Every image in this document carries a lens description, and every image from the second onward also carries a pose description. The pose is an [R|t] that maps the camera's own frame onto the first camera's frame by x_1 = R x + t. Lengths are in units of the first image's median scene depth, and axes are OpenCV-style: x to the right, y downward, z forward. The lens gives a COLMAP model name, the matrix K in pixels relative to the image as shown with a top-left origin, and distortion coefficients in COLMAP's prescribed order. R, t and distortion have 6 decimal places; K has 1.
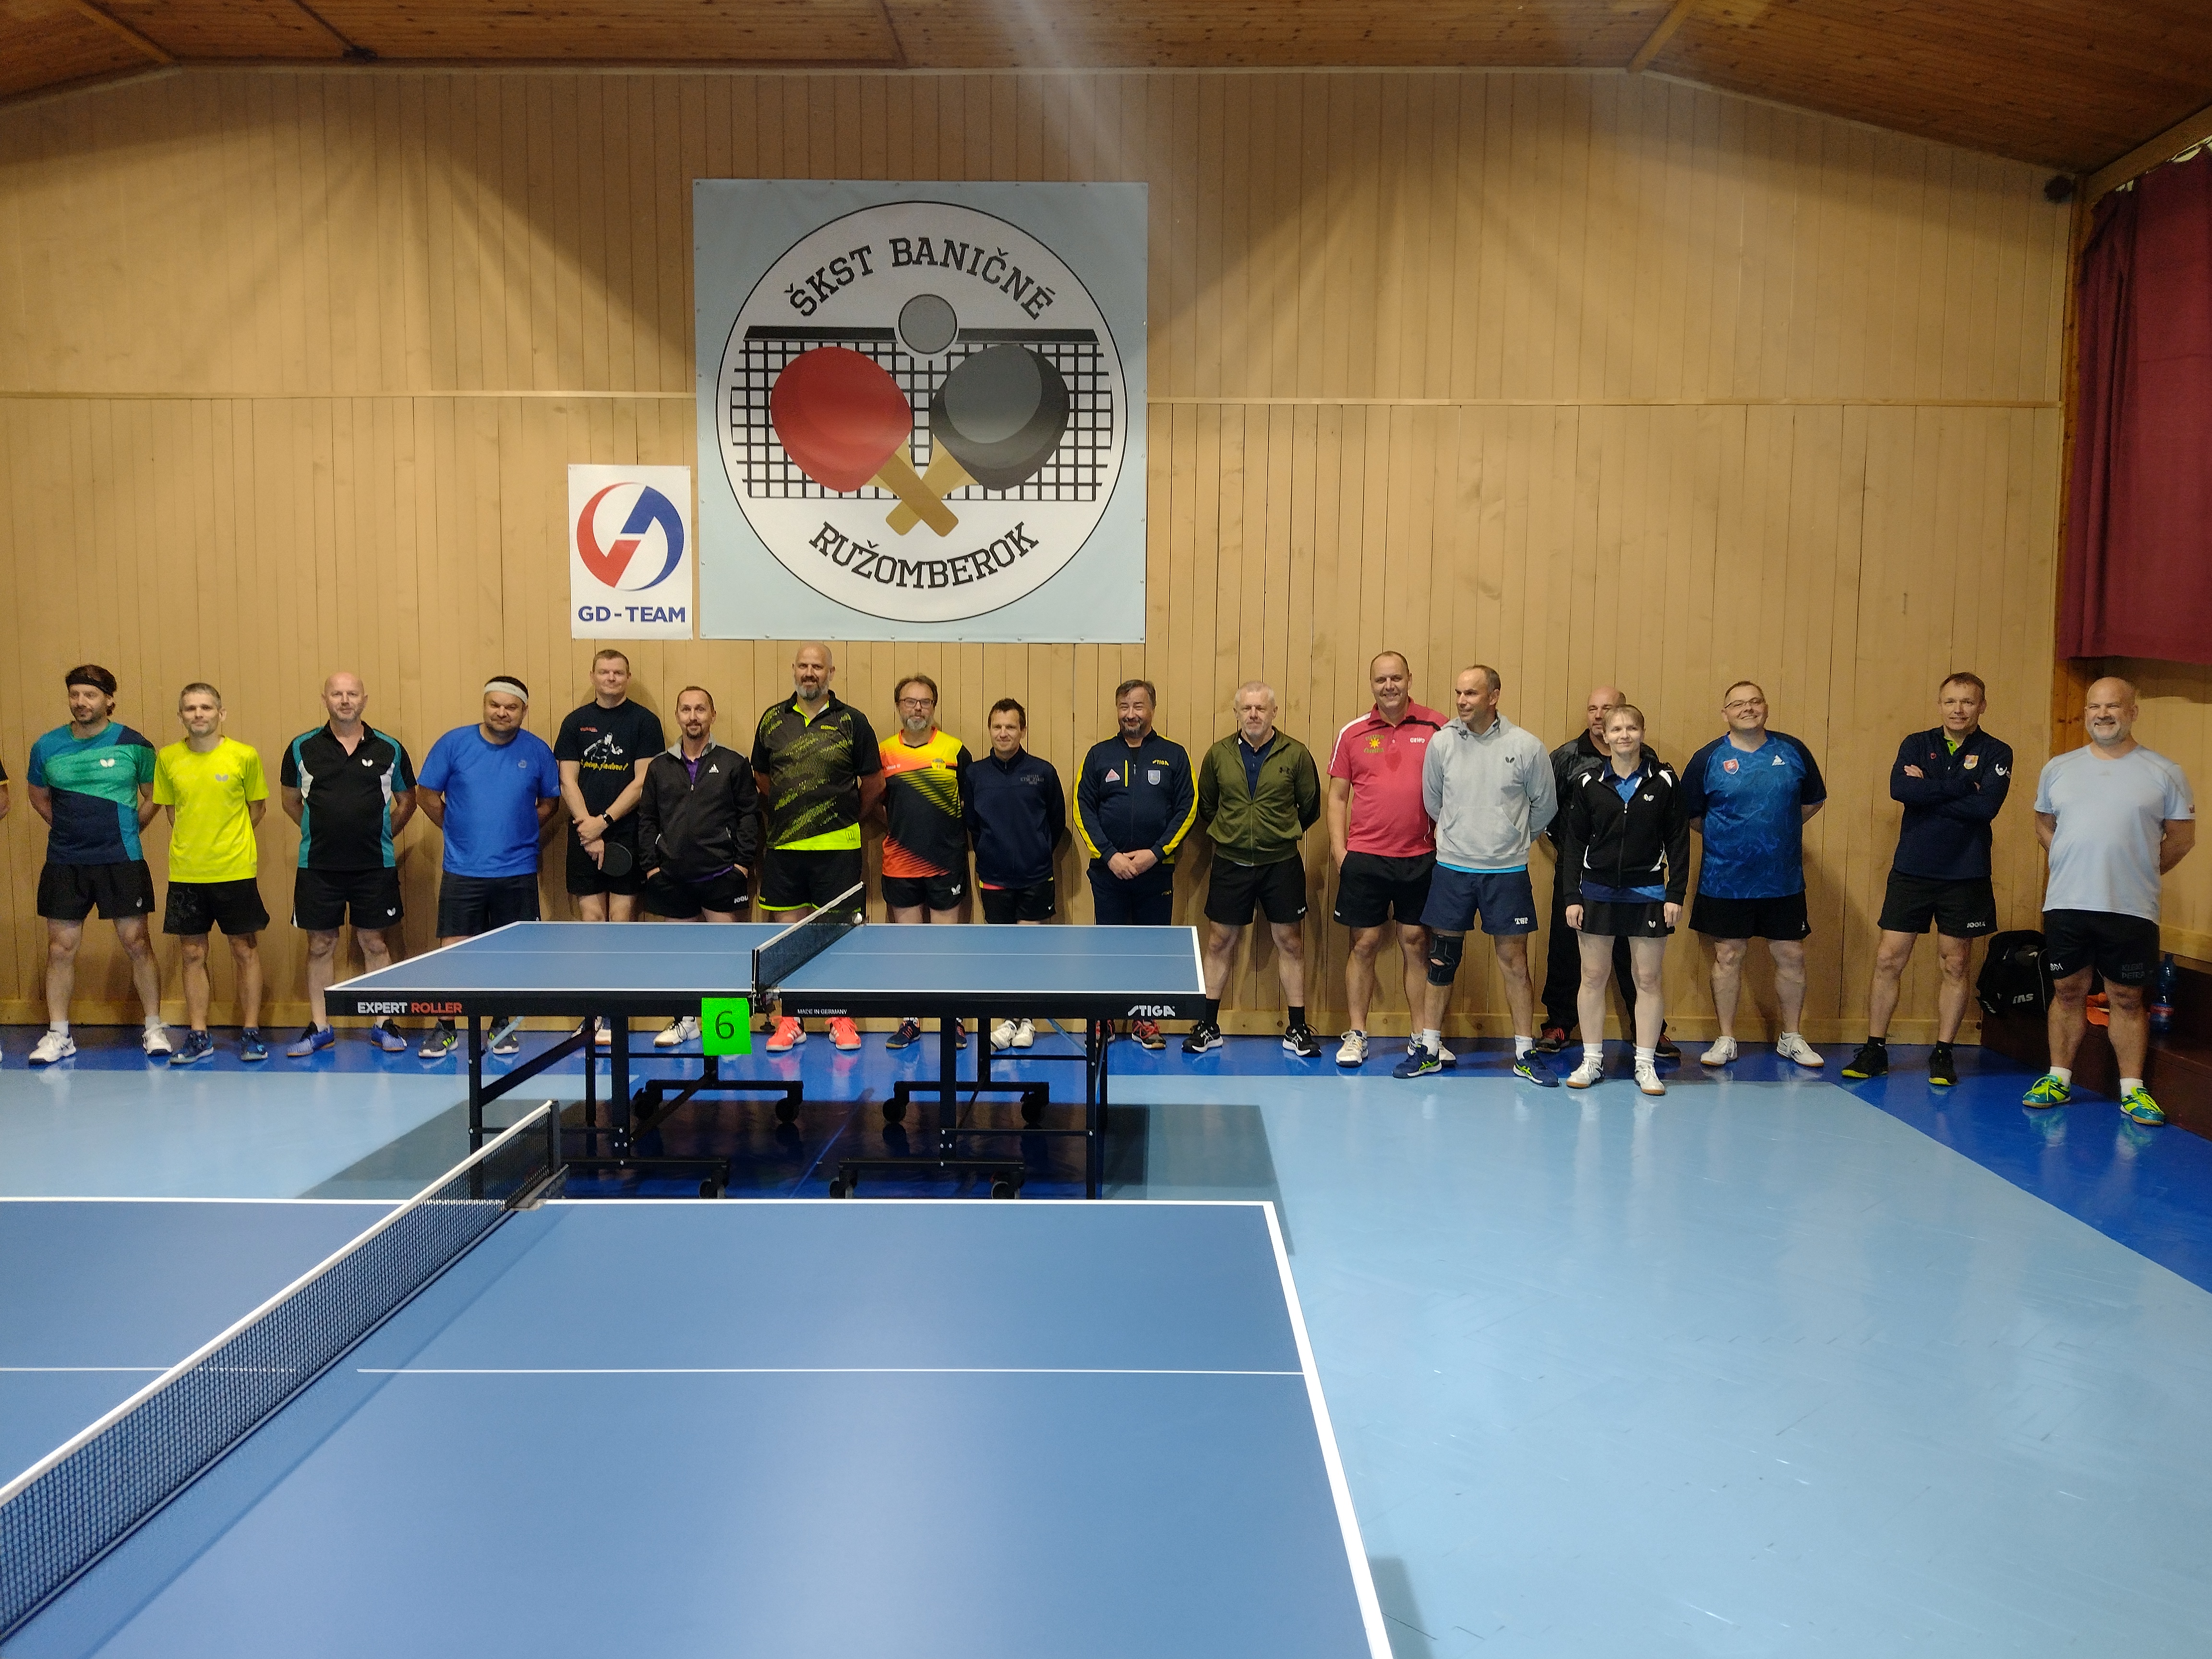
lens RADIAL K [[1664.7, 0, 1107.4], [0, 1664.7, 816.6], [0, 0, 1]] dist [0.056830, -0.055515]
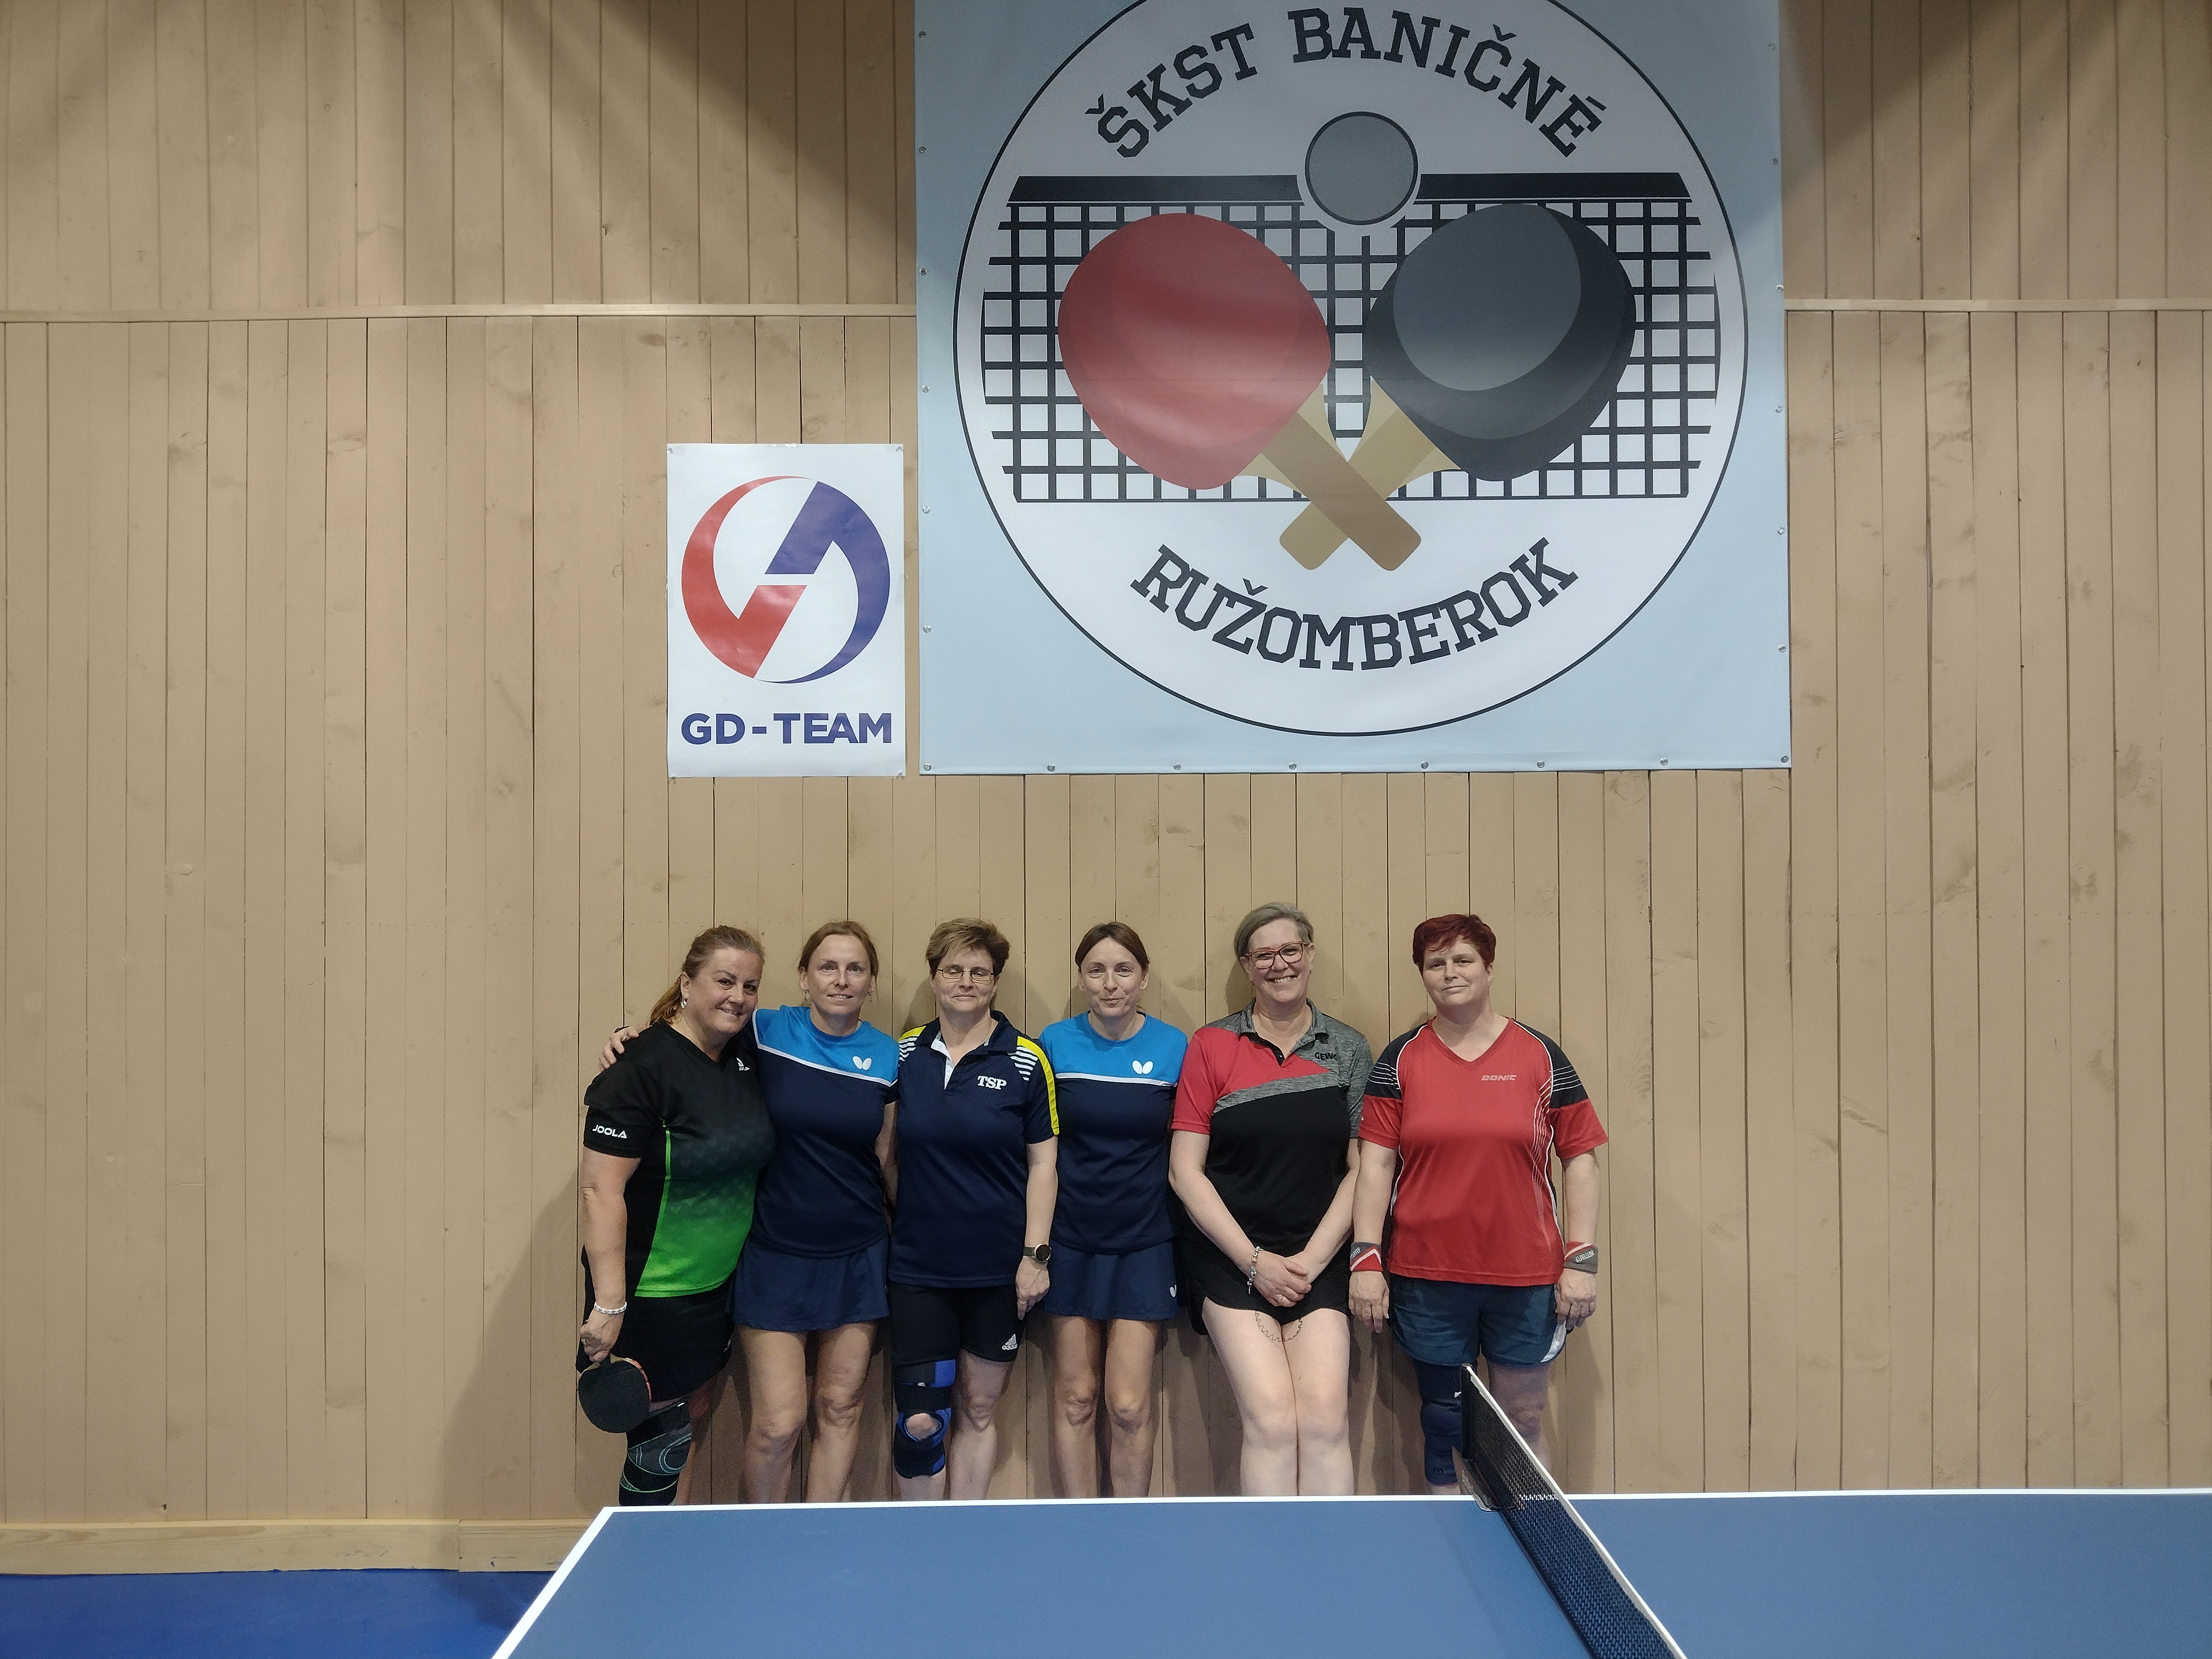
lens RADIAL K [[1664.7, 0, 1083.8], [0, 1664.7, 825.2], [0, 0, 1]] dist [0.056830, -0.055515]
pose [[0.999679, -0.014485, 0.020808, -0.206359], [0.016502, 0.994822, -0.100283, -0.039064], [-0.019248, 0.100594, 0.994741, 0.497780]]
